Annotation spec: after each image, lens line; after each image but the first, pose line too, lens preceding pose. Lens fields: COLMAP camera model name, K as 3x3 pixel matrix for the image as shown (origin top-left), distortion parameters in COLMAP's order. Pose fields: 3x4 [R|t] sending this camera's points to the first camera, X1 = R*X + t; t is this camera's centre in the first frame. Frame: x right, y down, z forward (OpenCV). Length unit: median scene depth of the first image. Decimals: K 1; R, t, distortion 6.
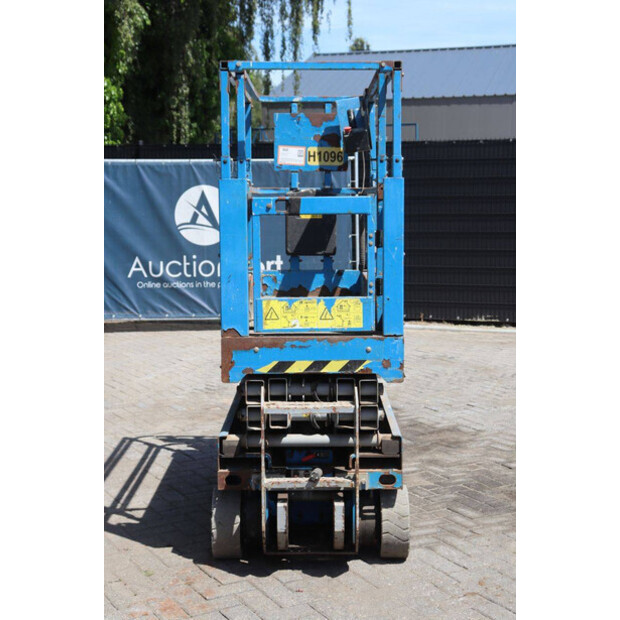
lens RADIAL K [[1063.1, 0, 309.9], [0, 1063.1, 302.8], [0, 0, 1]] dist [0.169676, 0.133265]
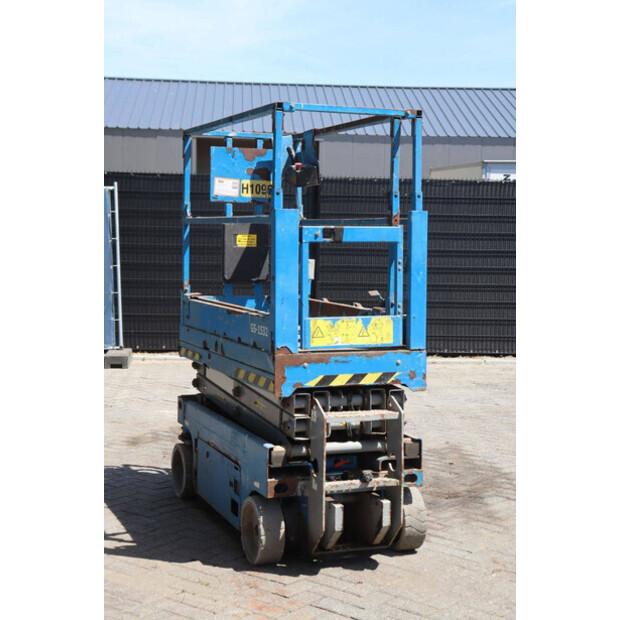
lens RADIAL K [[1103.0, 0, 310.2], [0, 1103.0, 302.2], [0, 0, 1]] dist [0.203682, 0.017261]
pose [[0.932246, -0.007554, 0.361747, -0.446045], [0.020023, 0.999327, -0.030732, 0.013978], [-0.361272, 0.035893, 0.931770, -0.056313]]
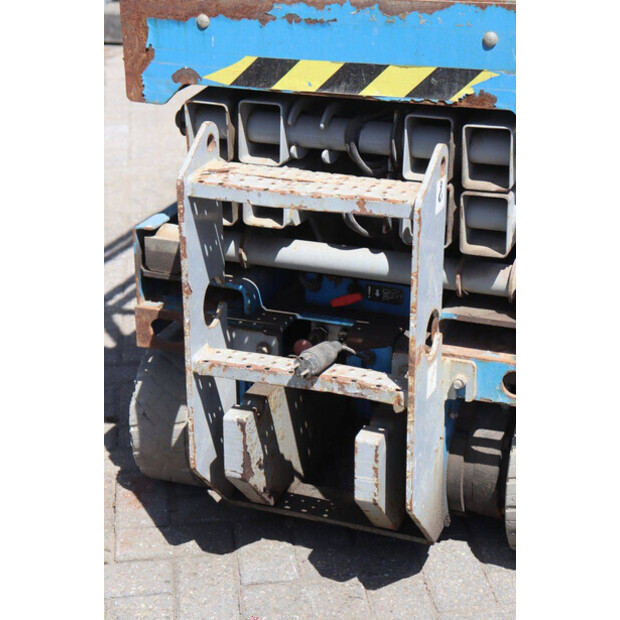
lens RADIAL K [[1346.6, 0, 310.0], [0, 1346.6, 310.0], [0, 0, 1]] dist [0.310325, 0.112557]
pose [[0.932873, 0.132854, -0.334809, 0.160891], [-0.034005, 0.957828, 0.285322, 0.001960], [0.358596, -0.254784, 0.898050, 0.536585]]
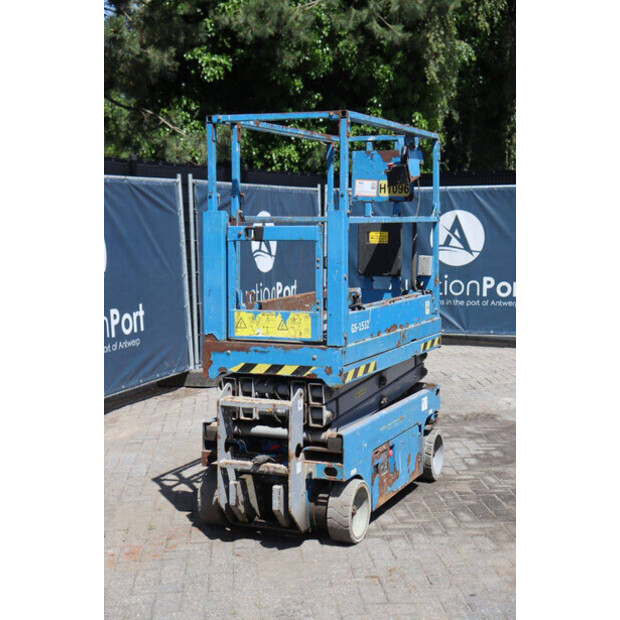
lens RADIAL K [[1029.1, 0, 309.9], [0, 1029.1, 295.0], [0, 0, 1]] dist [0.127583, 0.106562]
pose [[0.919545, 0.033589, -0.391547, 0.479605], [-0.043019, 0.998957, -0.015333, -0.006532], [0.390624, 0.030944, 0.920030, -0.037349]]
